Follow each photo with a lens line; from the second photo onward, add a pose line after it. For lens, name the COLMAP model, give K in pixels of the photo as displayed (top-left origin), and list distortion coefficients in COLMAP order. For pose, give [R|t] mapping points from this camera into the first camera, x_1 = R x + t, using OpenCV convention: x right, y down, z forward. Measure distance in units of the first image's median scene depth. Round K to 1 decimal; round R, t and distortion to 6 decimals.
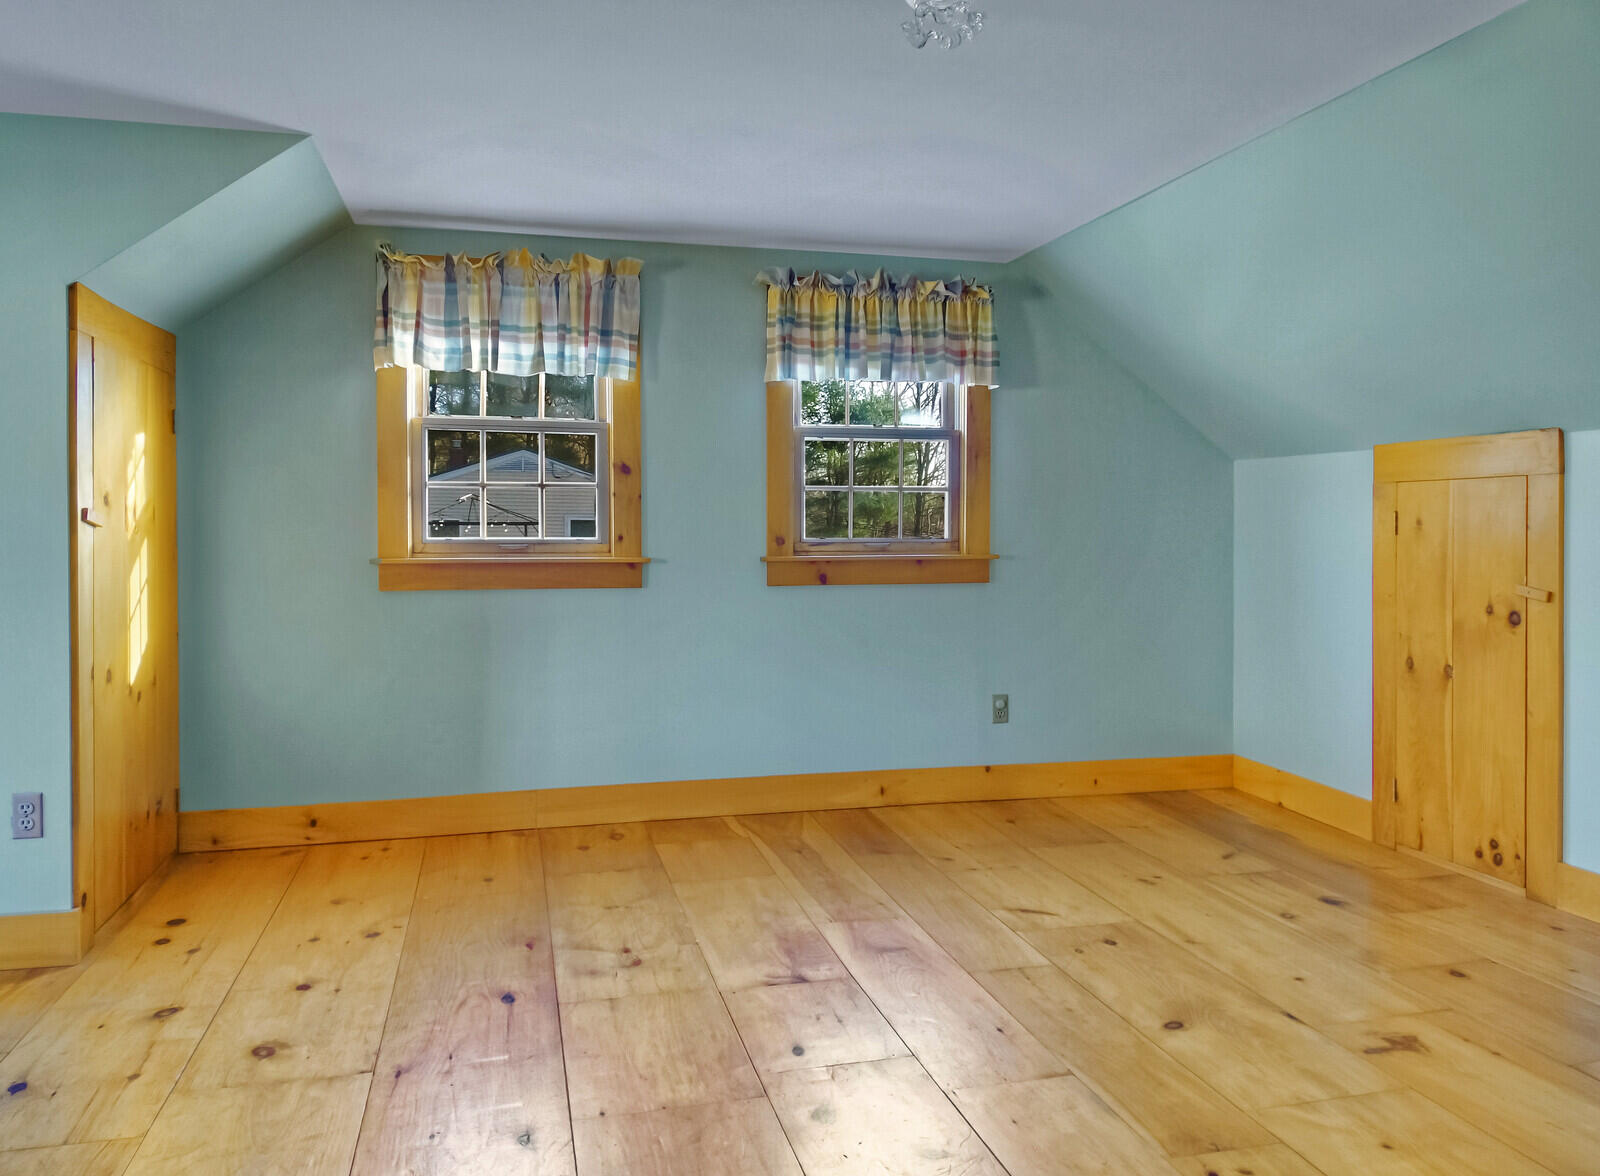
lens RADIAL K [[1121.0, 0, 795.4], [0, 1121.0, 550.6], [0, 0, 1]] dist [0.082752, -0.087513]
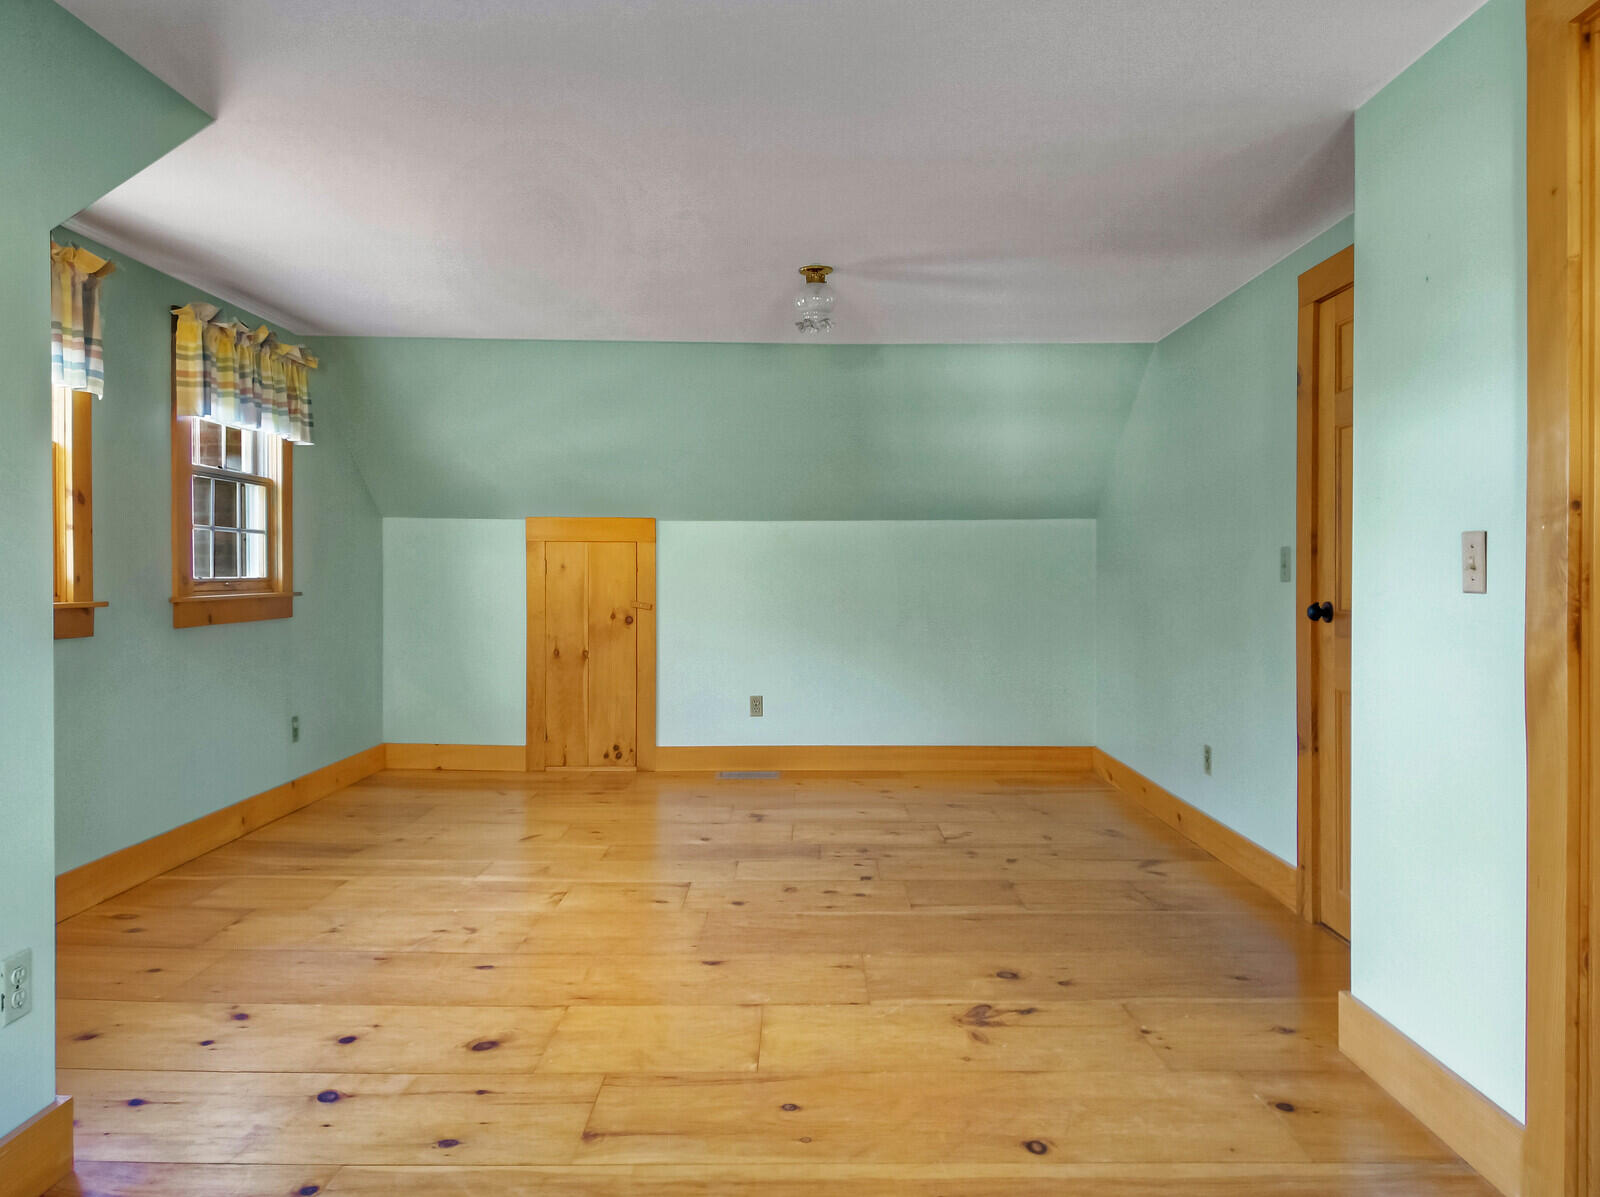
lens RADIAL K [[1149.4, 0, 800.0], [0, 1149.4, 598.5], [0, 0, 1]] dist [0.001177, -0.000679]
pose [[0.210039, -0.021629, 0.977454, -0.996843], [0.016479, 0.999692, 0.018580, -0.003738], [-0.977554, 0.012205, 0.210331, 0.316475]]
